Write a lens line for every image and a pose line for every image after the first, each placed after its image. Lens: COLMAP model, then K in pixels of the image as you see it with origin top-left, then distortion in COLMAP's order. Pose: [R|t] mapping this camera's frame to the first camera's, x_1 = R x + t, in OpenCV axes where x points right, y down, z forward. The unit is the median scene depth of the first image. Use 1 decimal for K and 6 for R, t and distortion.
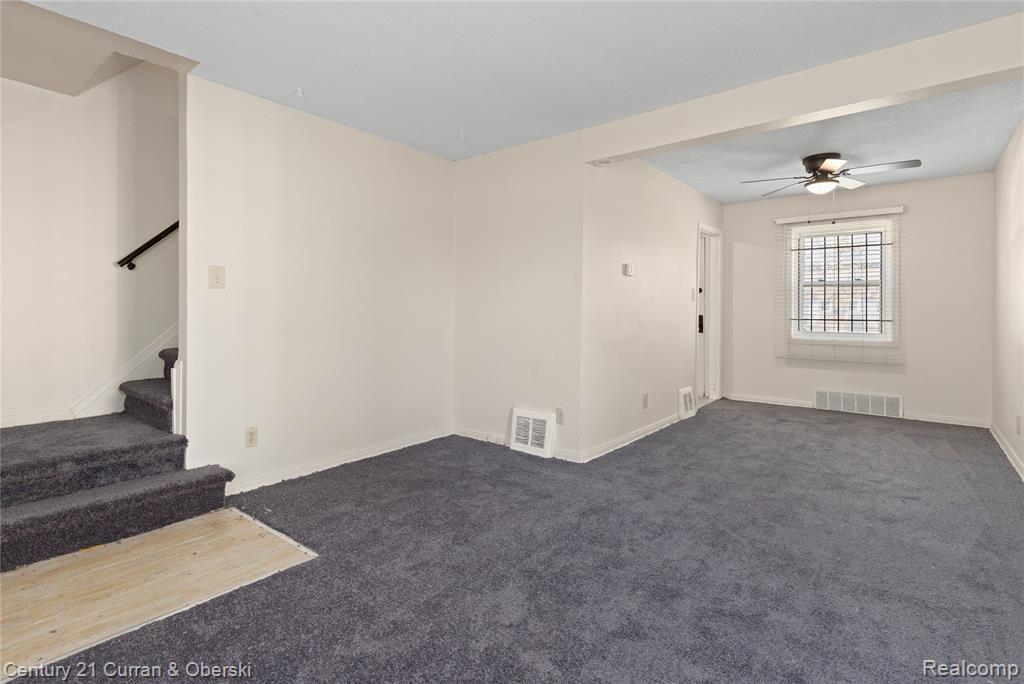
lens RADIAL K [[492.3, 0, 525.4], [0, 492.3, 319.4], [0, 0, 1]] dist [0.001966, 0.001093]
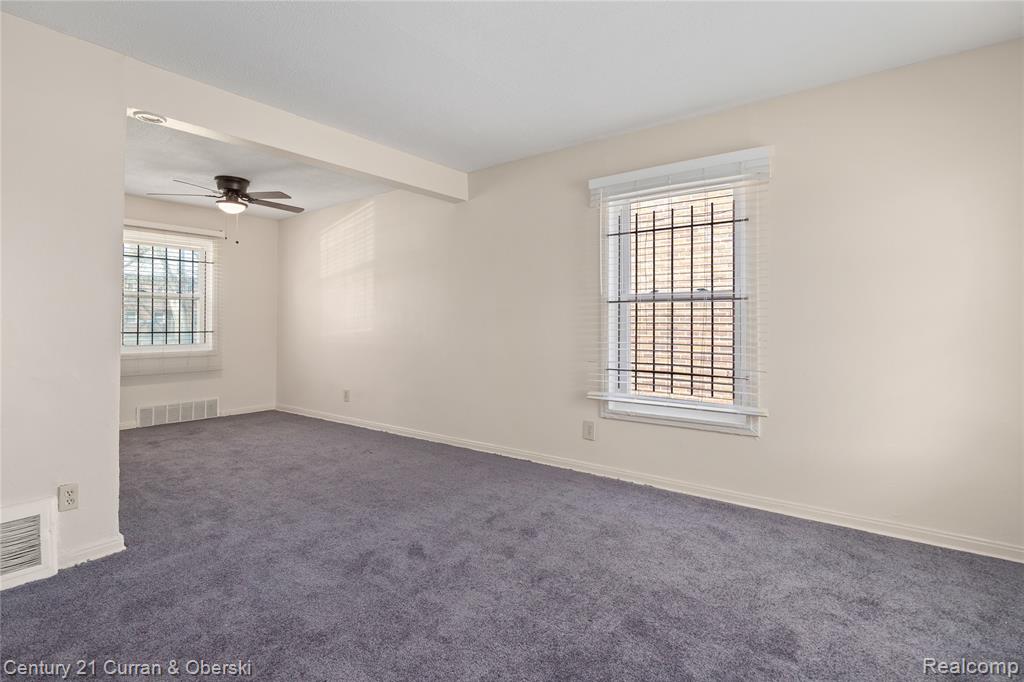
lens RADIAL K [[492.3, 0, 525.4], [0, 492.3, 318.4], [0, 0, 1]] dist [0.001966, 0.001093]
pose [[-0.010658, 0.005427, 0.999928, -0.383090], [0.018583, 0.999814, -0.005228, -0.008108], [-0.999771, 0.018526, -0.010757, 0.302364]]
